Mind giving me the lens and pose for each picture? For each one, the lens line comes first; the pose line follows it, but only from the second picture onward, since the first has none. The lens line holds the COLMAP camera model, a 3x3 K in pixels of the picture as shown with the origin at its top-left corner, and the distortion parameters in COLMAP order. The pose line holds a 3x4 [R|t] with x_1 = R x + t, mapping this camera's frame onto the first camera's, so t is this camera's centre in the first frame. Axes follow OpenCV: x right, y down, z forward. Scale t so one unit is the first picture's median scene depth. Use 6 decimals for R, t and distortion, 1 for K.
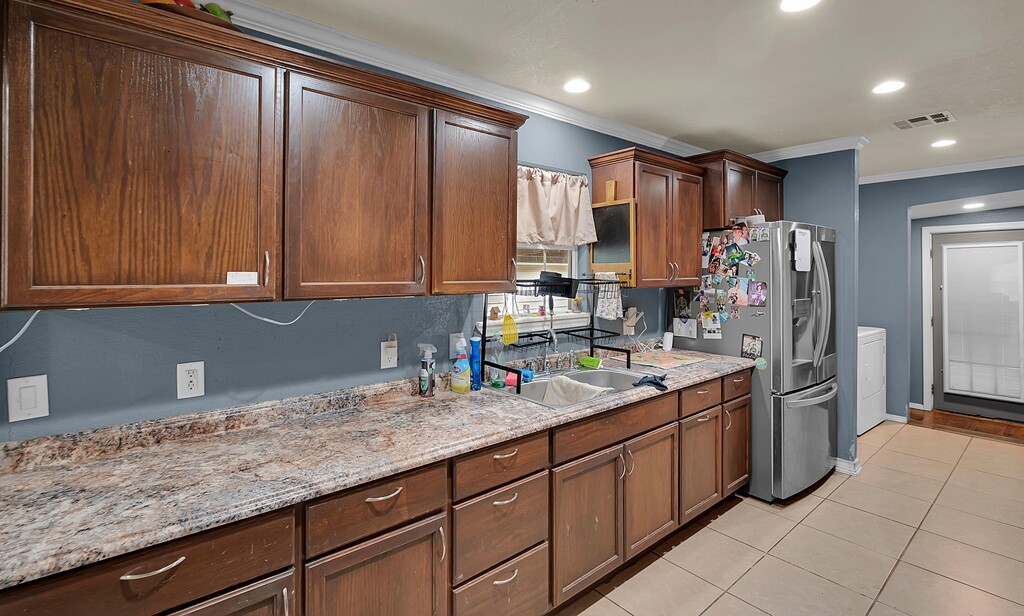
lens RADIAL K [[455.8, 0, 504.9], [0, 455.8, 274.3], [0, 0, 1]] dist [0.000293, 0.000815]
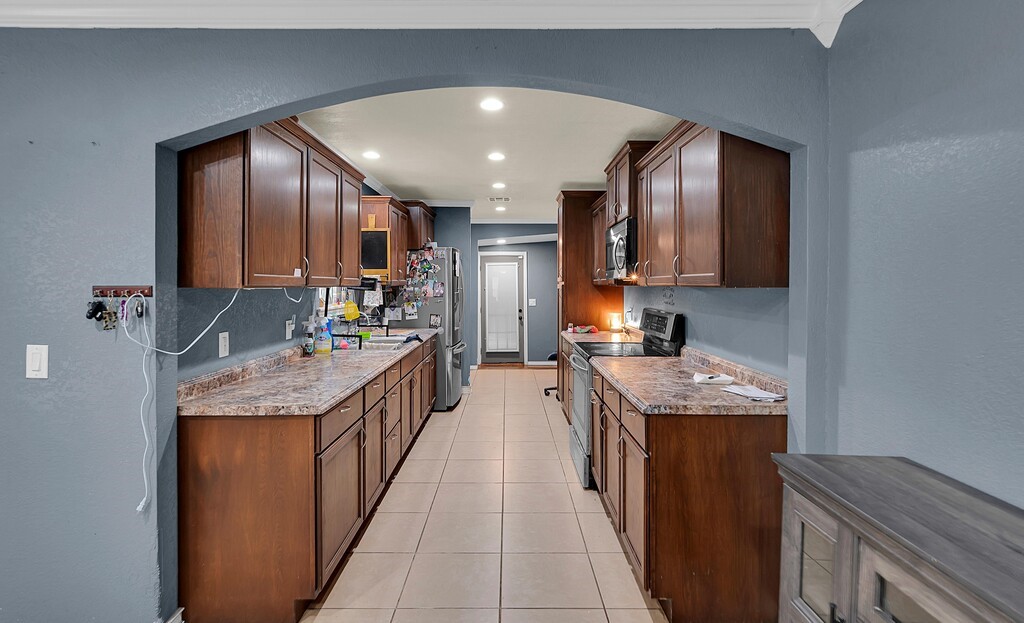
lens RADIAL K [[494.3, 0, 495.5], [0, 494.3, 287.7], [0, 0, 1]] dist [0.000596, -0.000361]
pose [[0.647992, -0.005266, 0.761629, -0.676330], [0.000185, 0.999977, 0.006757, 0.022829], [-0.761647, -0.004238, 0.647978, -0.331470]]
